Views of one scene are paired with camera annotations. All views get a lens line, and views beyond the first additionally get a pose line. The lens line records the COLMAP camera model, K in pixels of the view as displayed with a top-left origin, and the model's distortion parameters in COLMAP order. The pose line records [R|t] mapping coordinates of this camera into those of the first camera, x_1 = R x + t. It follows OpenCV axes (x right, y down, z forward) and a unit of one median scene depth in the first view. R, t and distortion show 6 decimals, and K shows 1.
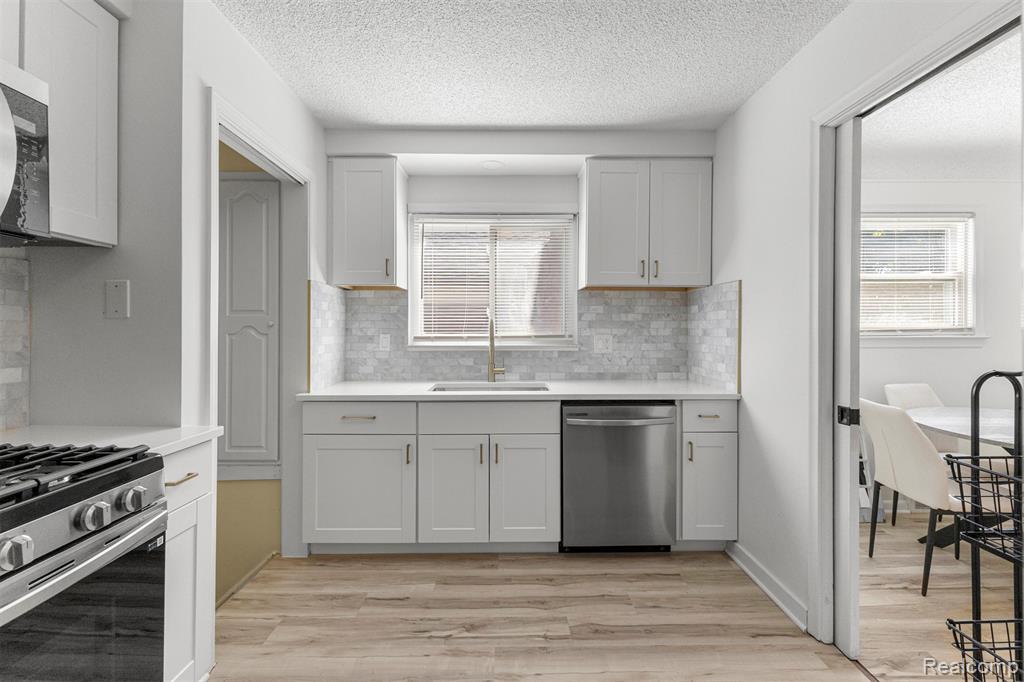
lens RADIAL K [[447.3, 0, 513.2], [0, 447.3, 330.8], [0, 0, 1]] dist [0.013569, 0.000217]
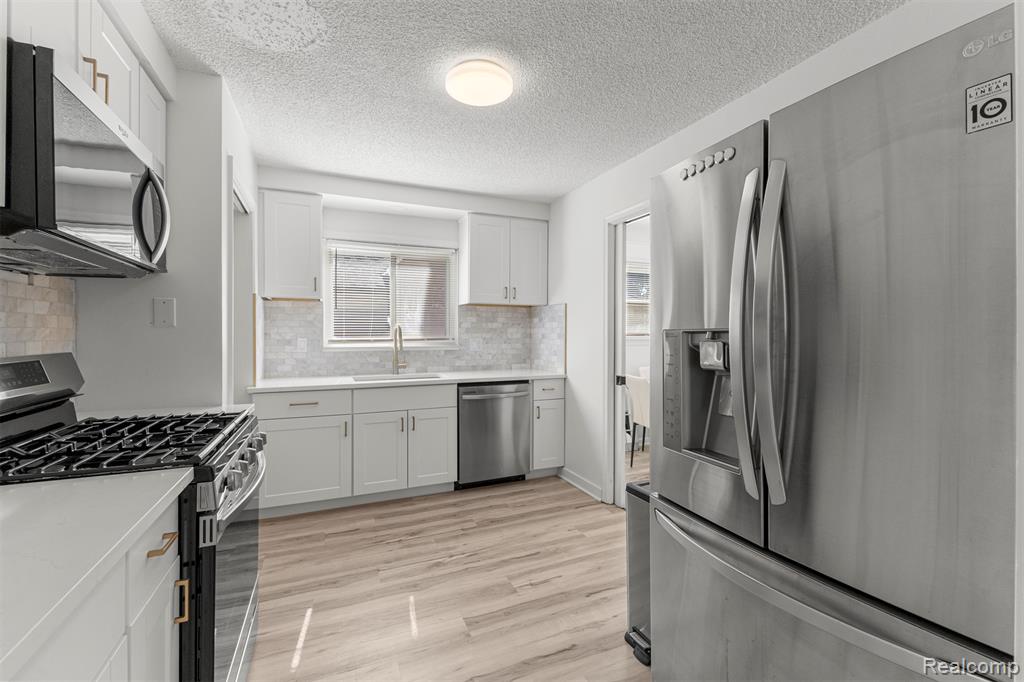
lens RADIAL K [[446.0, 0, 512.0], [0, 446.0, 335.1], [0, 0, 1]] dist [0.013761, 0.000258]
pose [[0.920797, -0.001264, 0.390041, -0.272190], [0.000658, 0.999998, 0.001686, -0.002394], [-0.390043, -0.001296, 0.920796, -0.364933]]
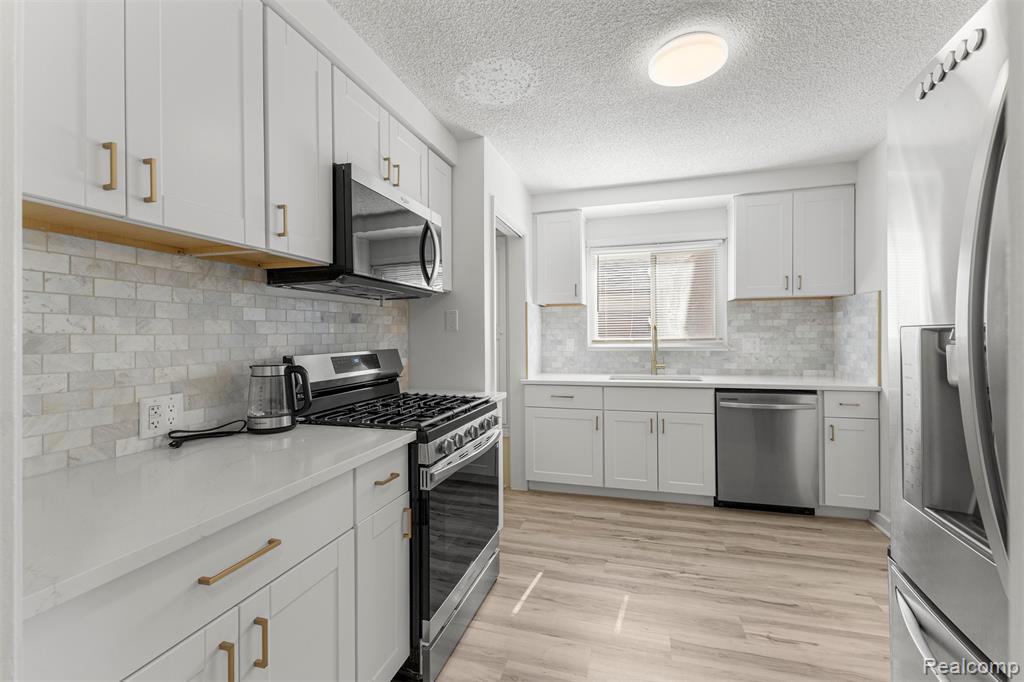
lens RADIAL K [[446.0, 0, 512.0], [0, 446.0, 335.1], [0, 0, 1]] dist [0.013761, 0.000258]
pose [[0.956270, -0.009809, -0.292322, -0.070172], [0.009834, 0.999951, -0.001382, -0.003243], [0.292322, -0.001553, 0.956319, -0.389080]]
